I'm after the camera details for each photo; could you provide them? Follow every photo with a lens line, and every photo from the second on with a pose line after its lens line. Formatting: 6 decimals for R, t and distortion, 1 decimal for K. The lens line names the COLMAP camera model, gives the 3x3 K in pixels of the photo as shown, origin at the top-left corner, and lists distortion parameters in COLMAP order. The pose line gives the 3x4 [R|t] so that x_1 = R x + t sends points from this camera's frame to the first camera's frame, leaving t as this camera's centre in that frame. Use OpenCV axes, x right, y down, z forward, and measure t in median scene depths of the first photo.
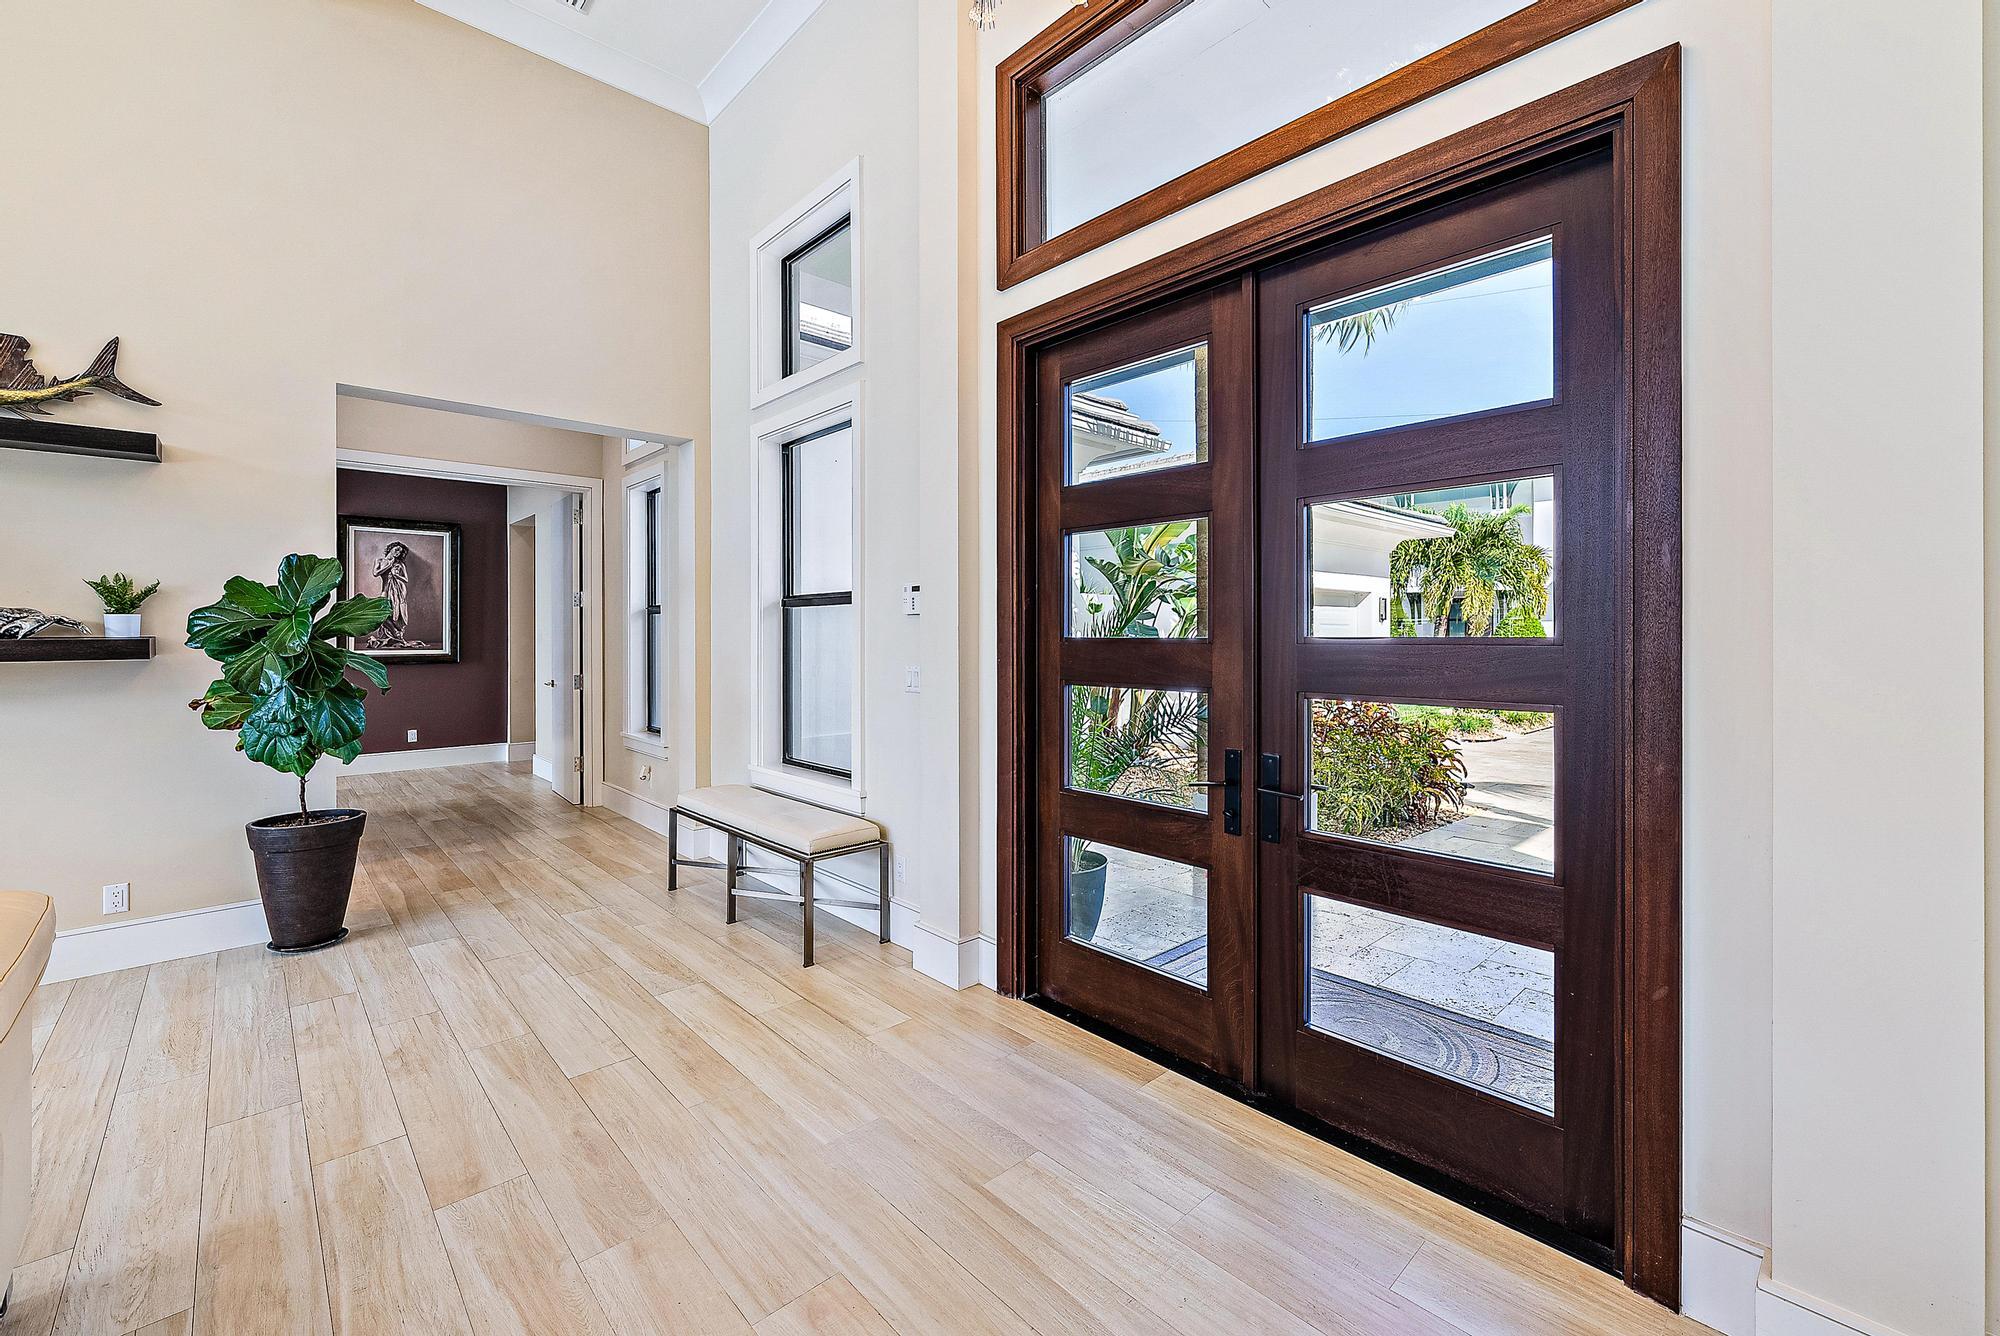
lens RADIAL K [[811.9, 0, 1008.2], [0, 811.9, 634.4], [0, 0, 1]] dist [0.004562, -0.000948]
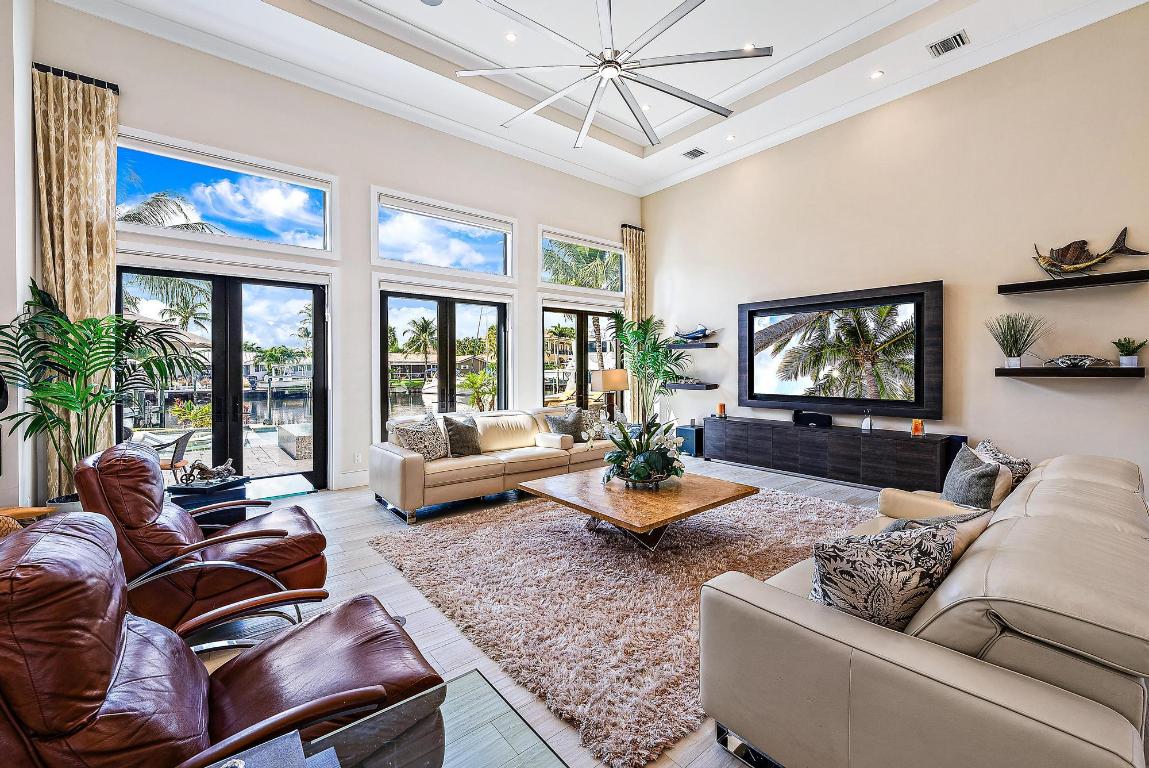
lens RADIAL K [[466.4, 0, 579.8], [0, 466.4, 370.7], [0, 0, 1]] dist [0.004562, -0.000948]
pose [[-0.058417, 0.008165, -0.998259, 0.229922], [0.003274, 0.999963, 0.007987, -0.001619], [0.998287, -0.002802, -0.058442, -0.372188]]
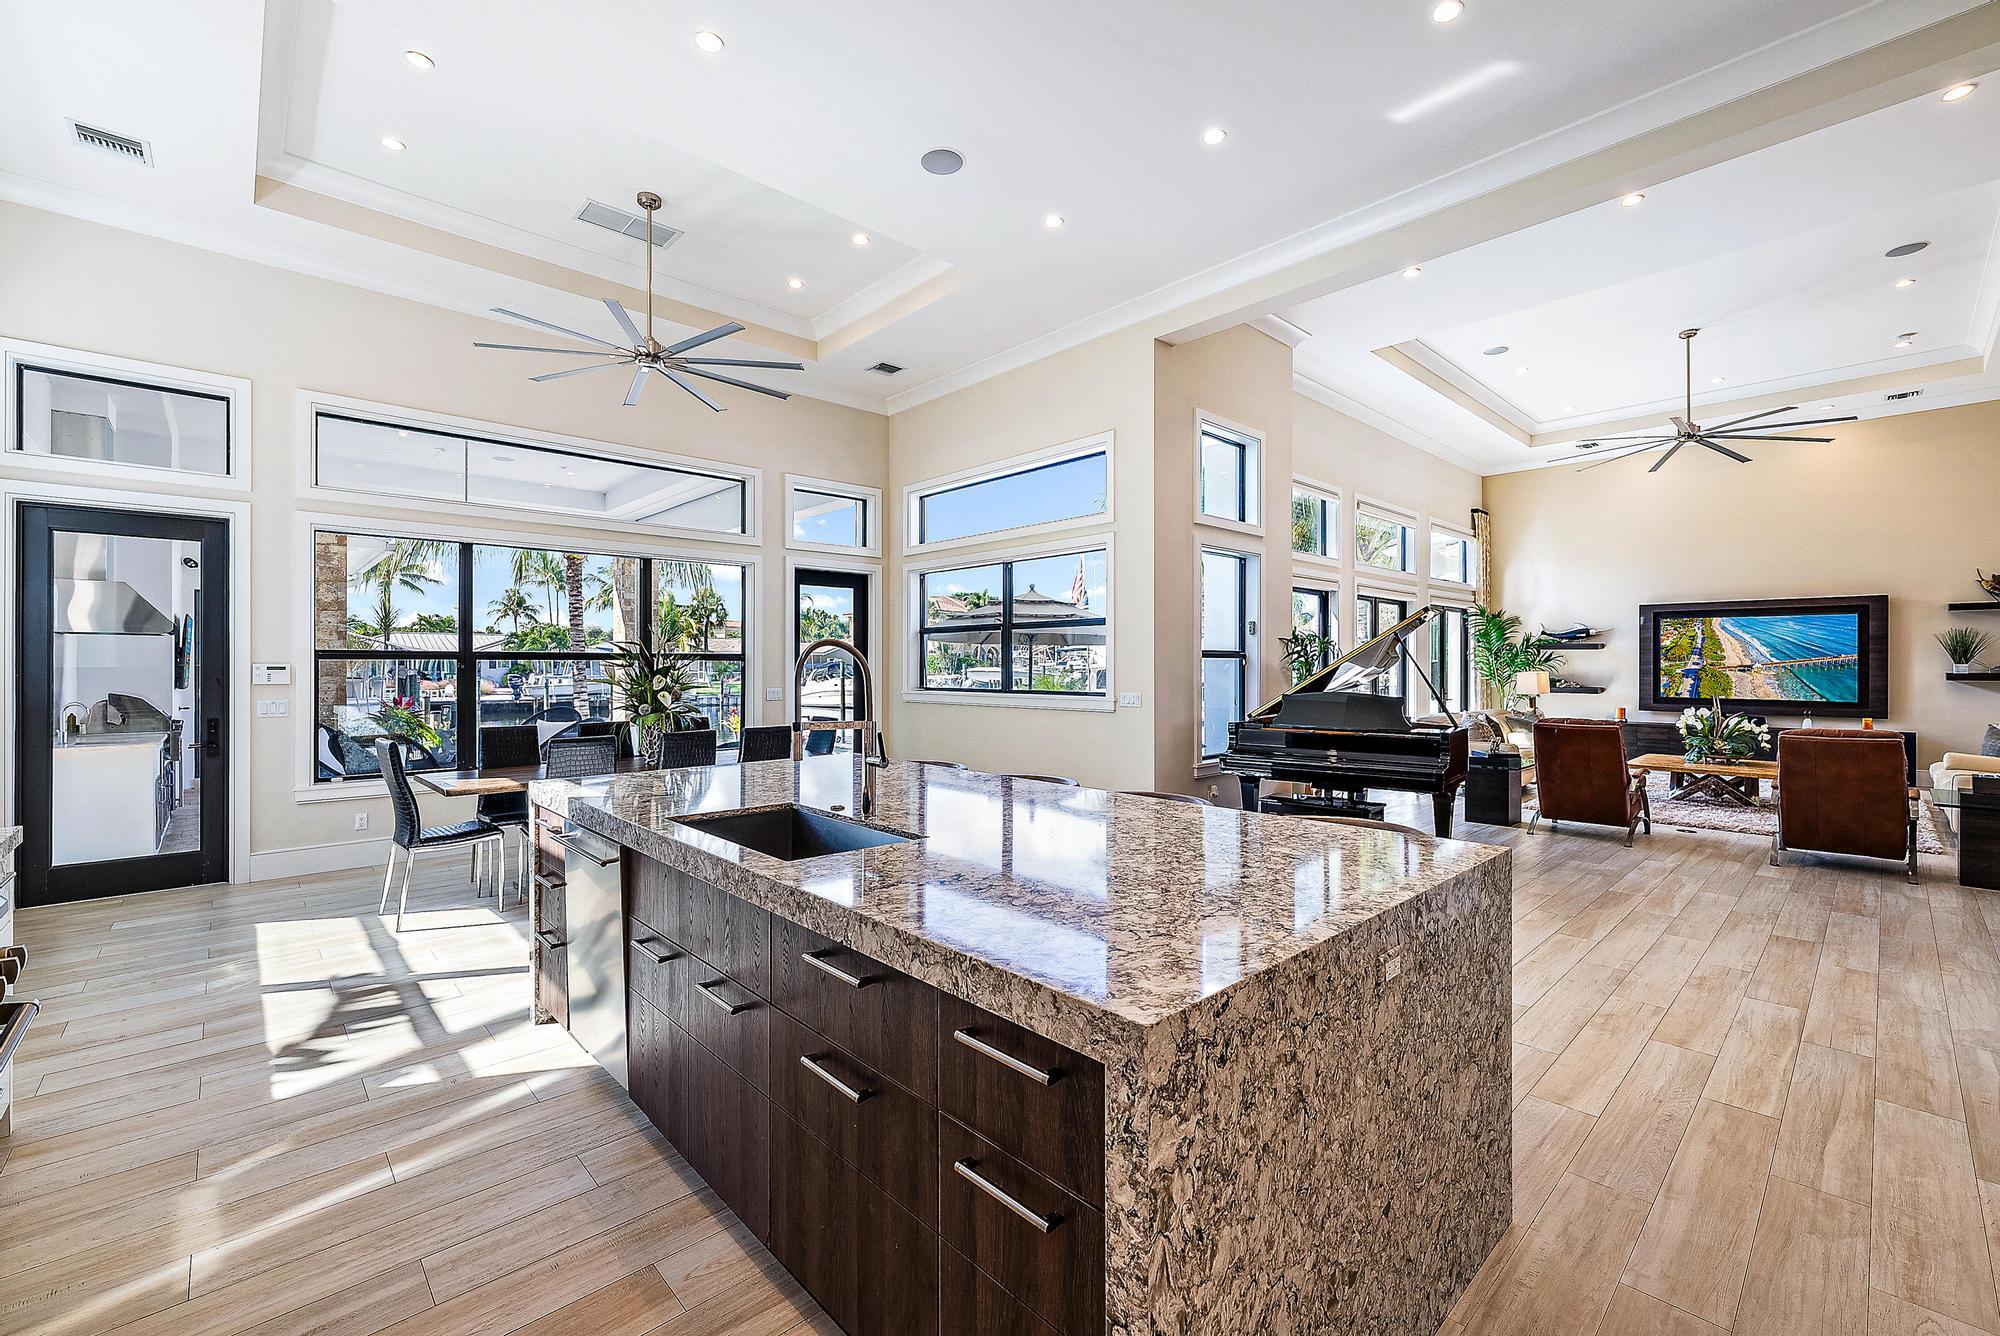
lens RADIAL K [[829.5, 0, 1003.3], [0, 829.5, 665.7], [0, 0, 1]] dist [-0.002500, 0.001016]
pose [[0.000898, 0.005062, -0.999987, 1.695620], [-0.001596, 0.999986, 0.005060, -0.030720], [0.999998, 0.001591, 0.000906, -2.562102]]
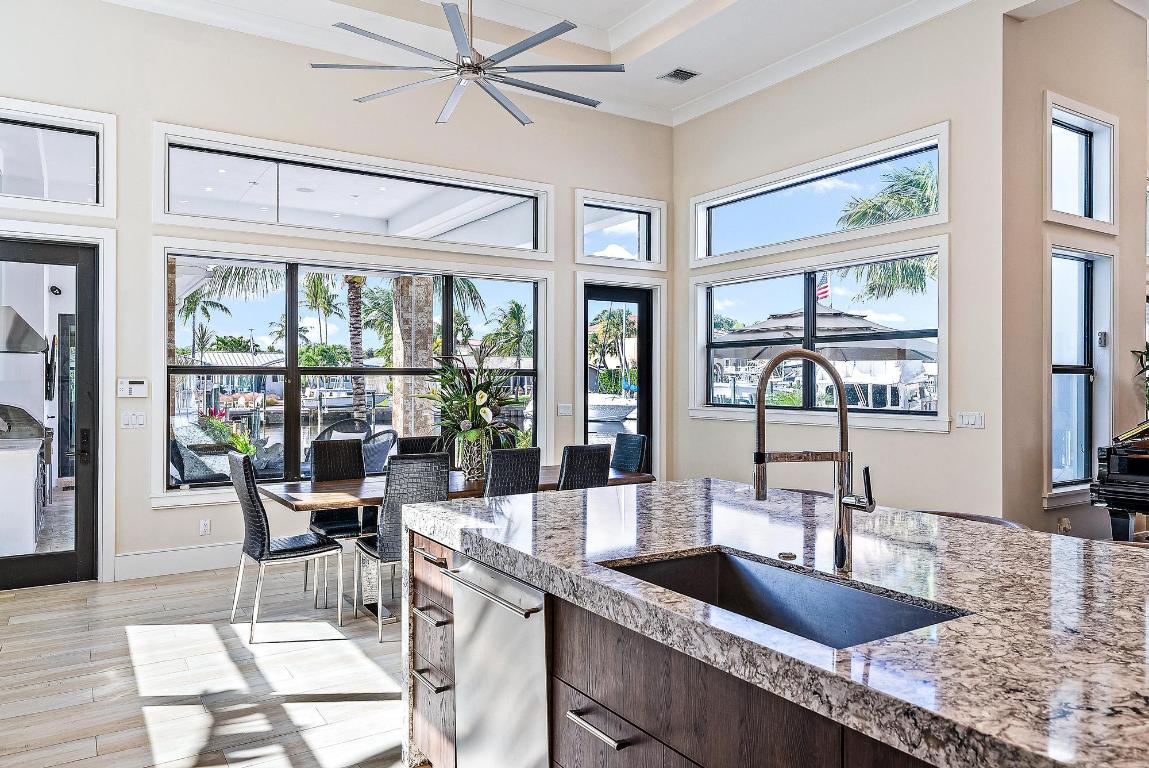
lens RADIAL K [[793.6, 0, 579.6], [0, 793.6, 379.5], [0, 0, 1]] dist [0.005233, 0.002080]
pose [[-0.181729, 0.003069, -0.983344, 1.588453], [-0.002735, 0.999990, 0.003626, -0.030306], [0.983345, 0.003349, -0.181719, -2.707224]]
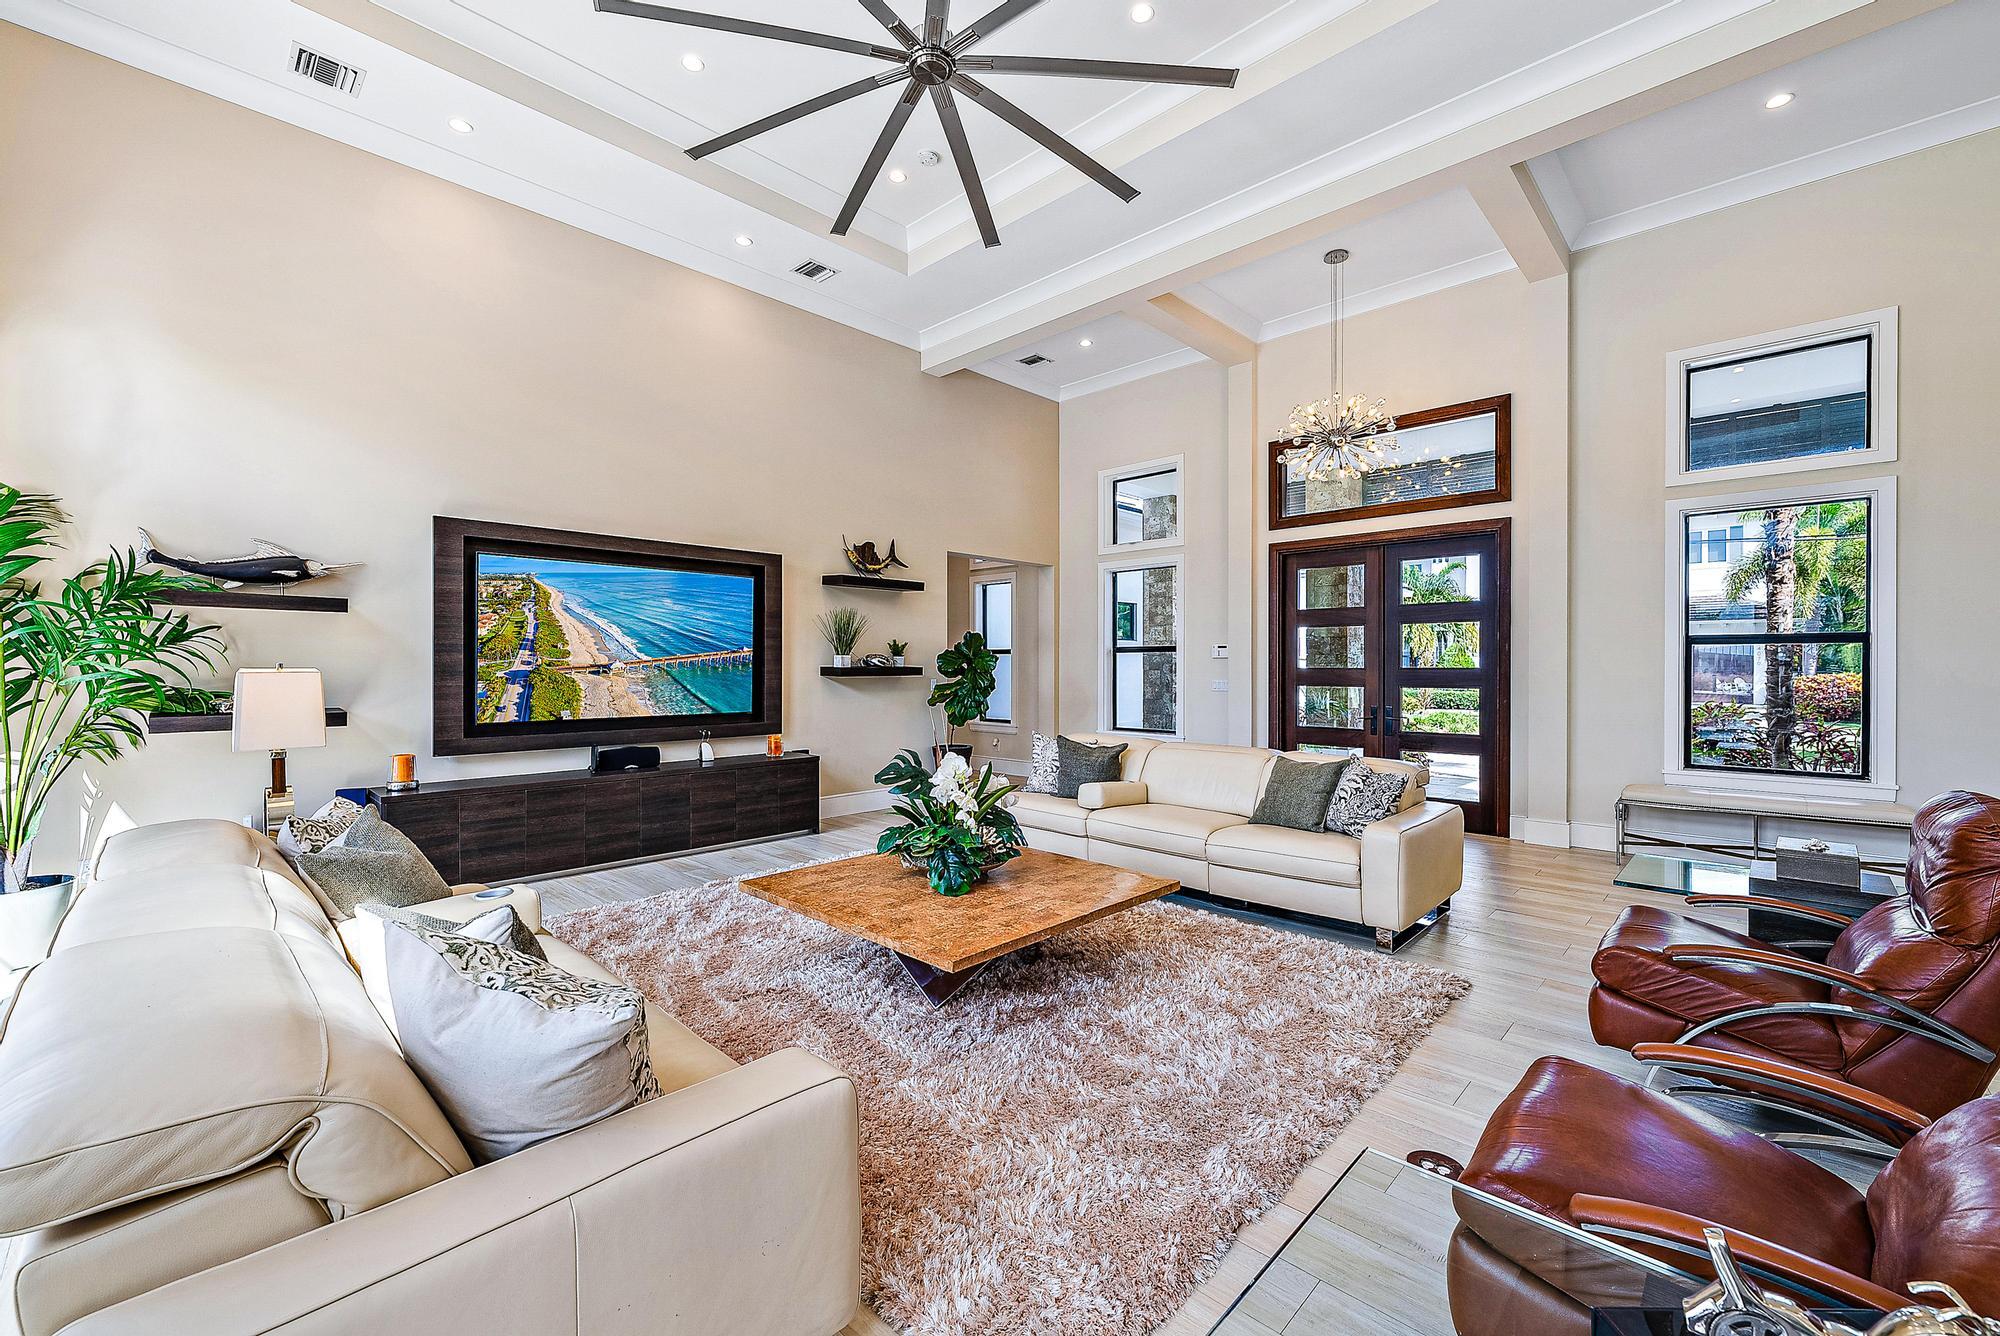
lens RADIAL K [[811.9, 0, 1004.2], [0, 811.9, 663.9], [0, 0, 1]] dist [0.004562, -0.000948]
pose [[0.998321, 0.003345, 0.057826, -0.927873], [-0.003118, 0.999987, -0.004016, 0.004499], [-0.057838, 0.003829, 0.998319, -1.392935]]
